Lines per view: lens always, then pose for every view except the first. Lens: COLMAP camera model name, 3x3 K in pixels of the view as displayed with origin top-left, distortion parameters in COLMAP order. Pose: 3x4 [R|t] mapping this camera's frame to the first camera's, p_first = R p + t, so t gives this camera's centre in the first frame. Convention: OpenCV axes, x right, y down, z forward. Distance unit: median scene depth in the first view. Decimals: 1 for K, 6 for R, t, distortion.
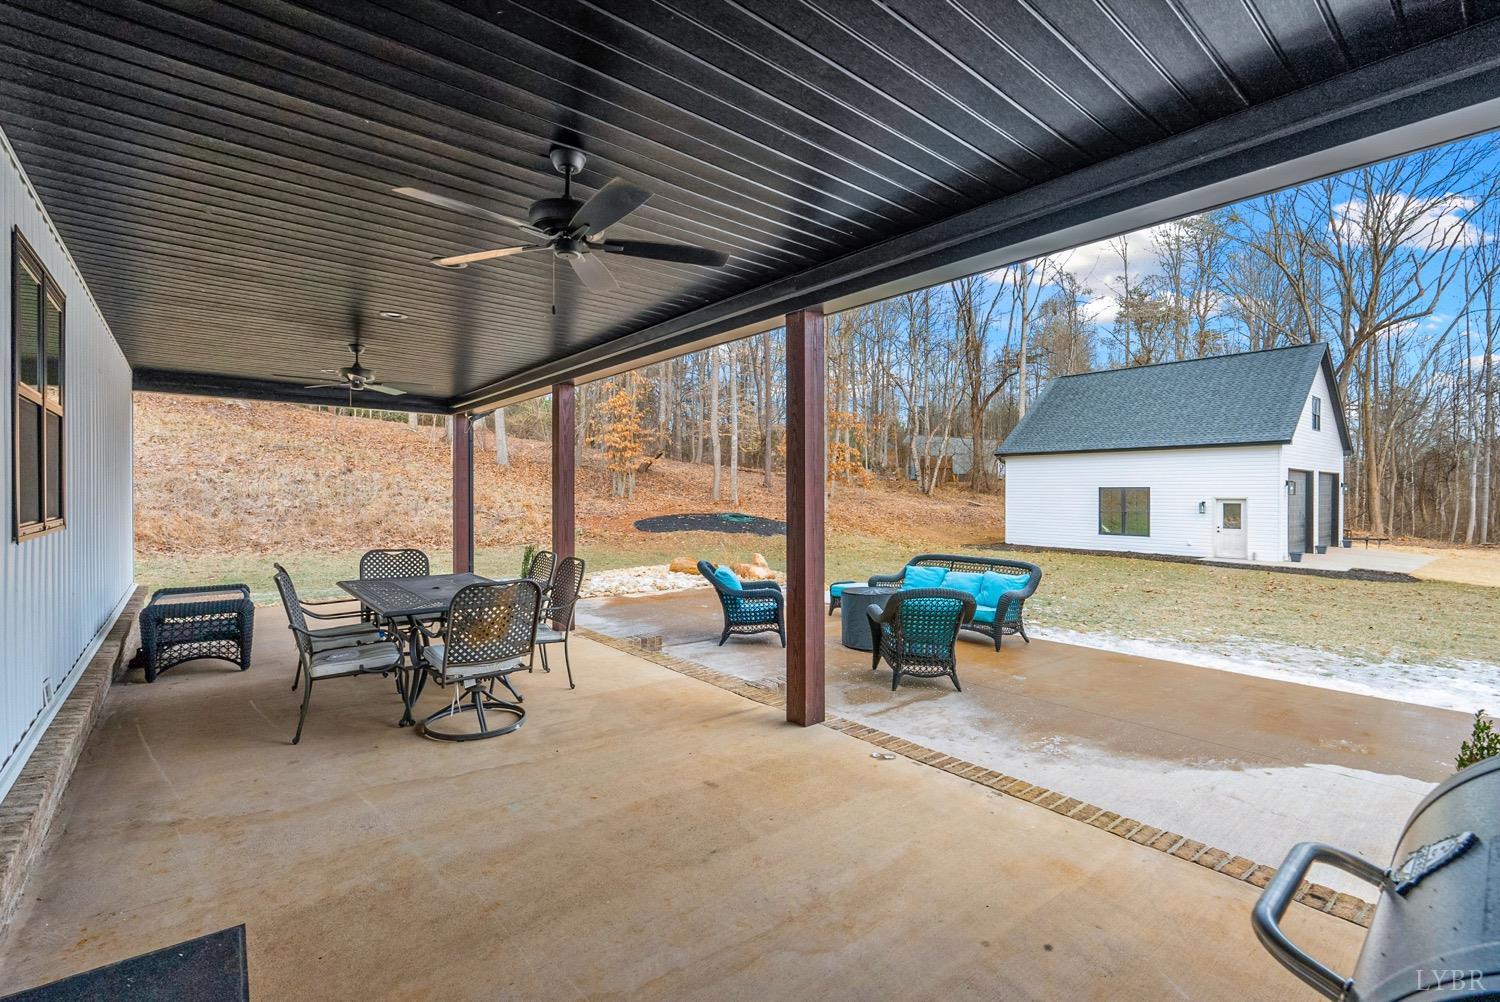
lens RADIAL K [[668.1, 0, 752.0], [0, 668.1, 494.6], [0, 0, 1]] dist [-0.004379, 0.000248]
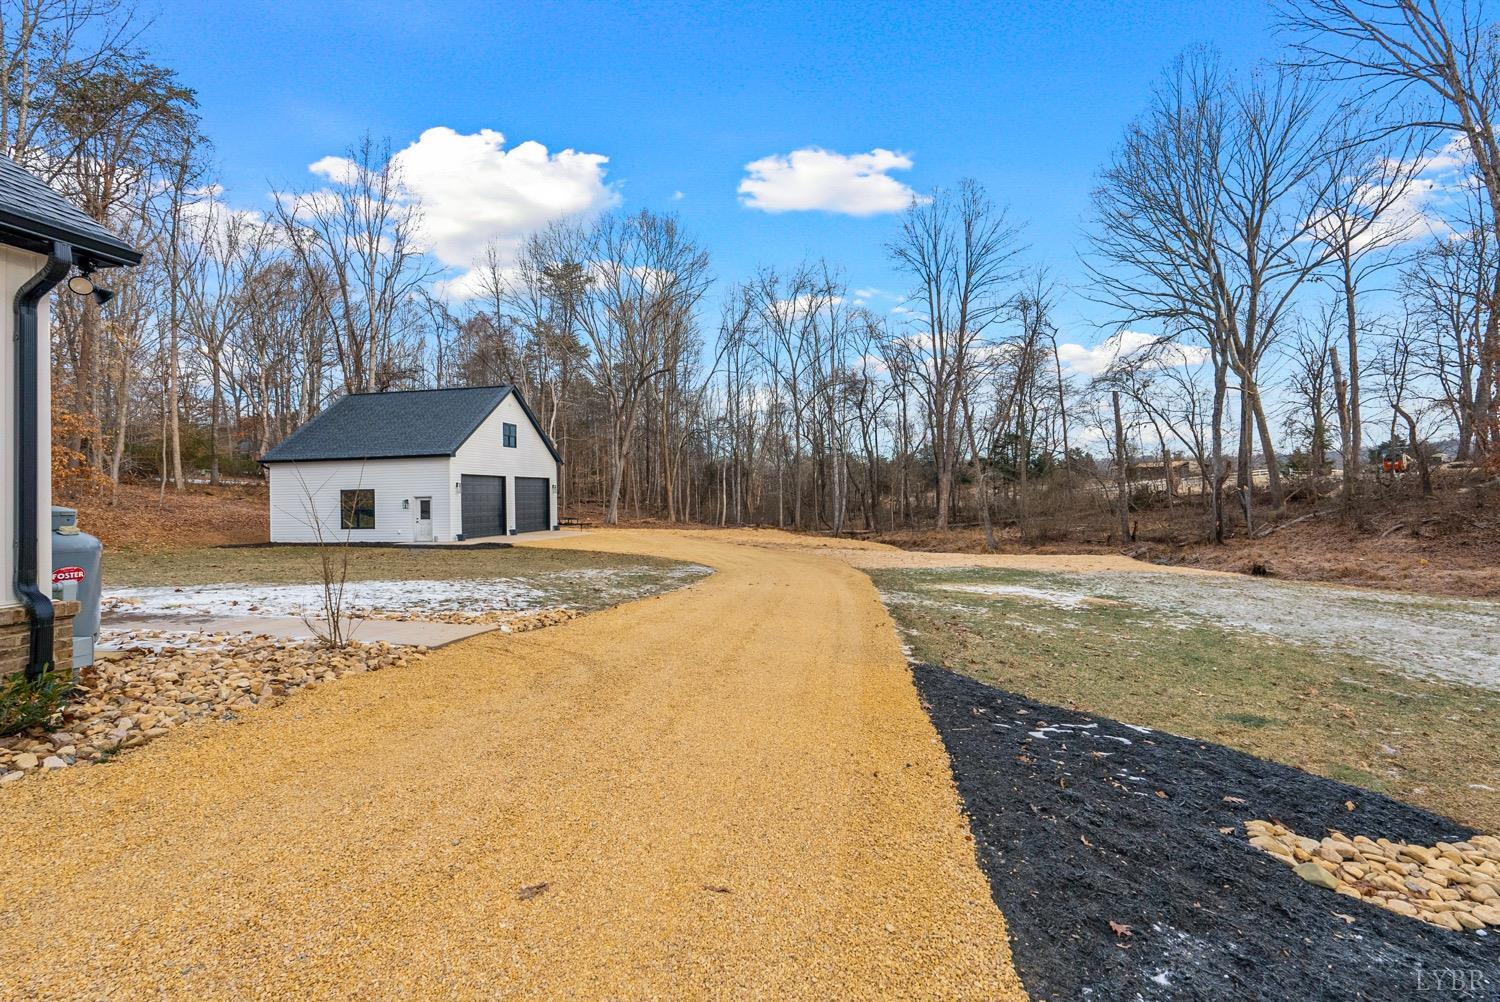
lens RADIAL K [[668.1, 0, 758.1], [0, 668.1, 489.0], [0, 0, 1]] dist [-0.004379, 0.000248]
pose [[0.760287, -0.008156, 0.649536, 0.327802], [0.020128, 0.999737, -0.011007, 0.016603], [-0.649275, 0.021442, 0.760251, -0.402328]]
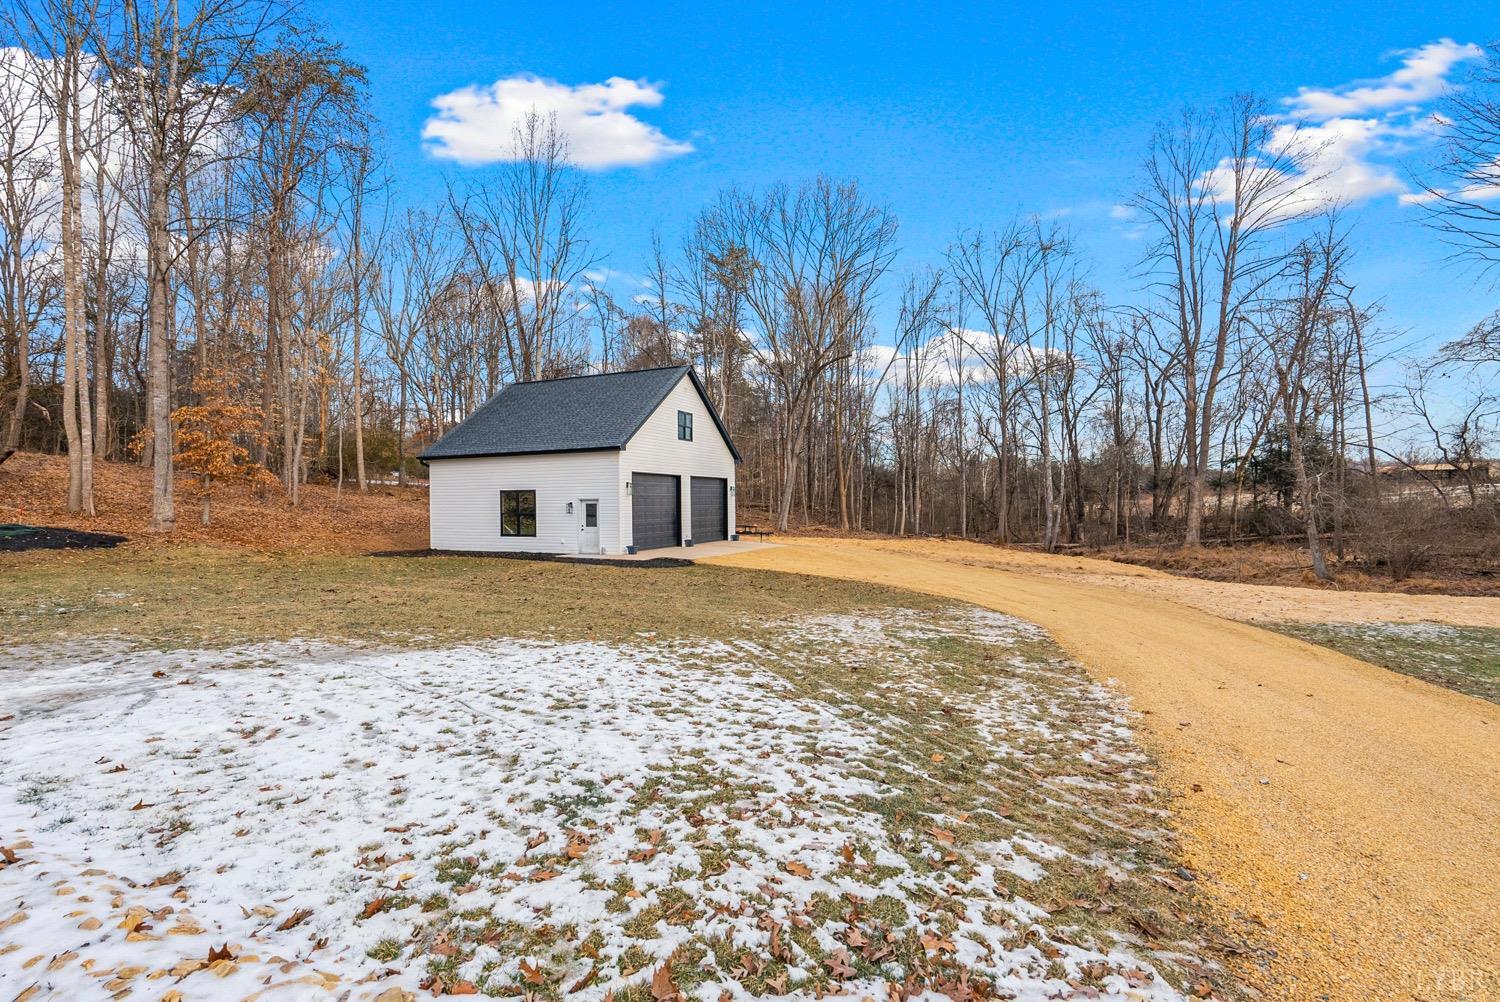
lens RADIAL K [[668.1, 0, 756.3], [0, 668.1, 510.6], [0, 0, 1]] dist [-0.004379, 0.000248]
pose [[0.883487, -0.014201, 0.468241, 0.405568], [0.010481, 0.999889, 0.010548, 0.014276], [-0.468339, -0.004411, 0.883538, -0.085913]]
